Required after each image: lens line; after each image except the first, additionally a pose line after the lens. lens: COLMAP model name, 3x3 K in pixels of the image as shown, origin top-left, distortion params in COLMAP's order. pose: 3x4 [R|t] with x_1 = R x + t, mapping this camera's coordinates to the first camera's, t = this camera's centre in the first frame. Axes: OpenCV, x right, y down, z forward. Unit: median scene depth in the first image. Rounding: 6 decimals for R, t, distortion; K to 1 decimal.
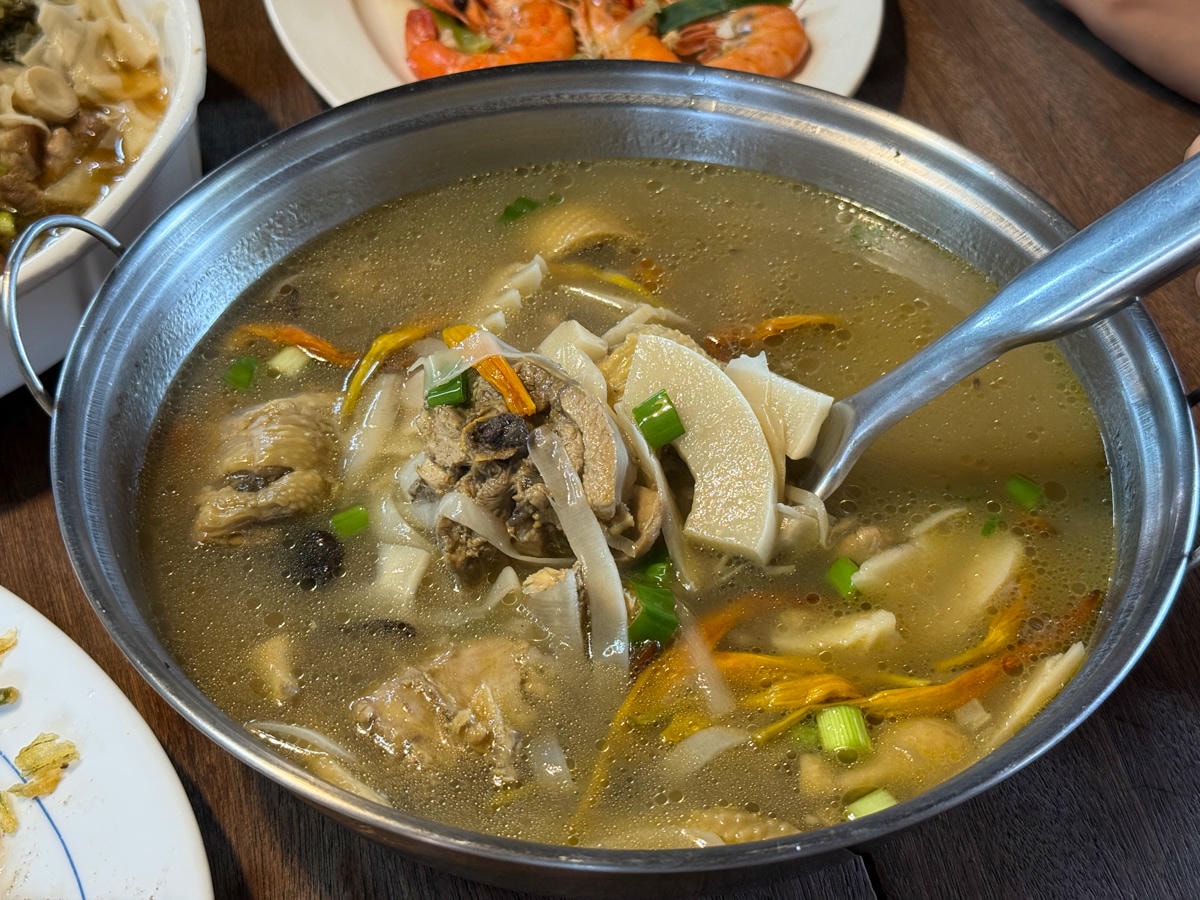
lens RADIAL K [[1726.0, 0, 600.0], [0, 1726.0, 450.0], [0, 0, 1]] dist [0.039892, -0.200660]
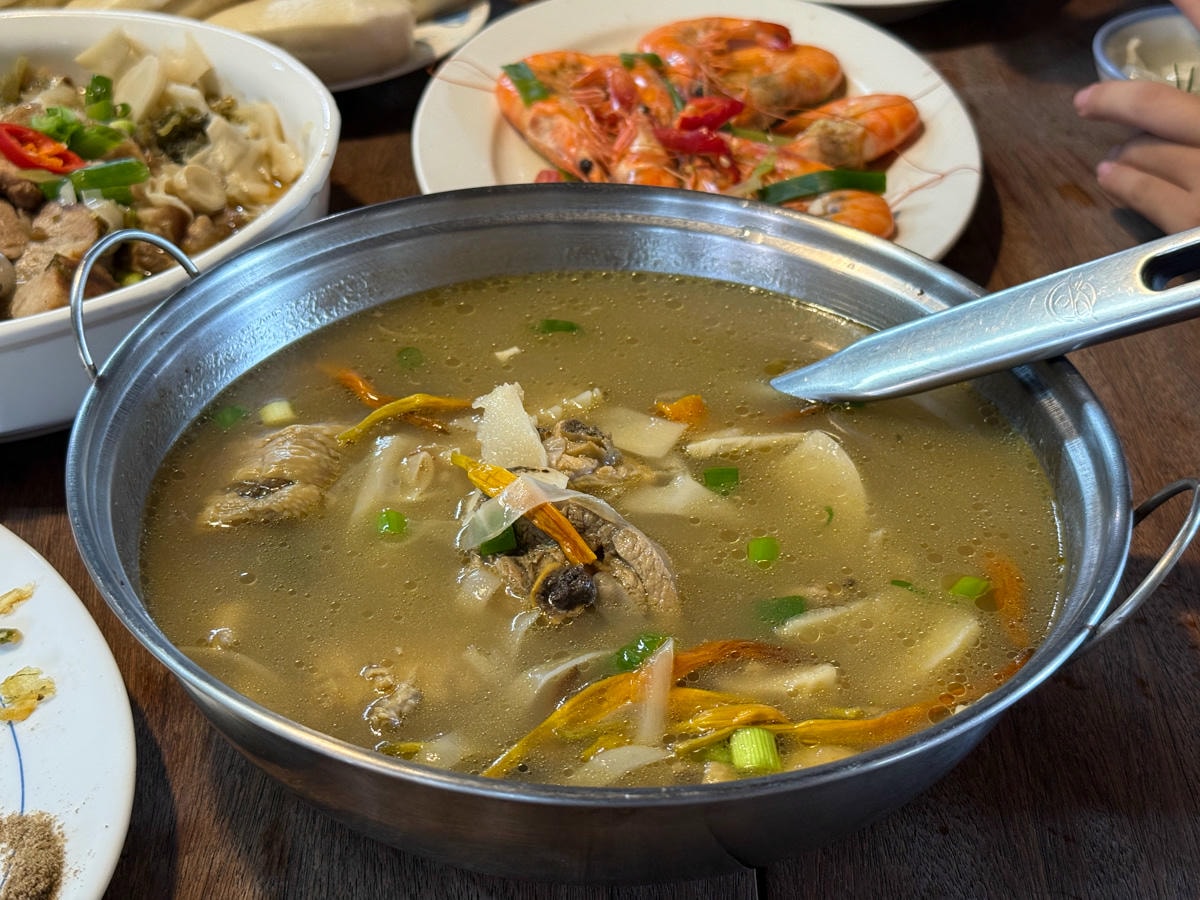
lens RADIAL K [[1726.0, 0, 600.0], [0, 1726.0, 450.0], [0, 0, 1]] dist [0.039892, -0.200660]
pose [[0.979798, 0.121847, -0.158588, 0.158546], [-0.149934, 0.972304, -0.179287, 0.143351], [0.132350, 0.199443, 0.970931, -0.039048]]
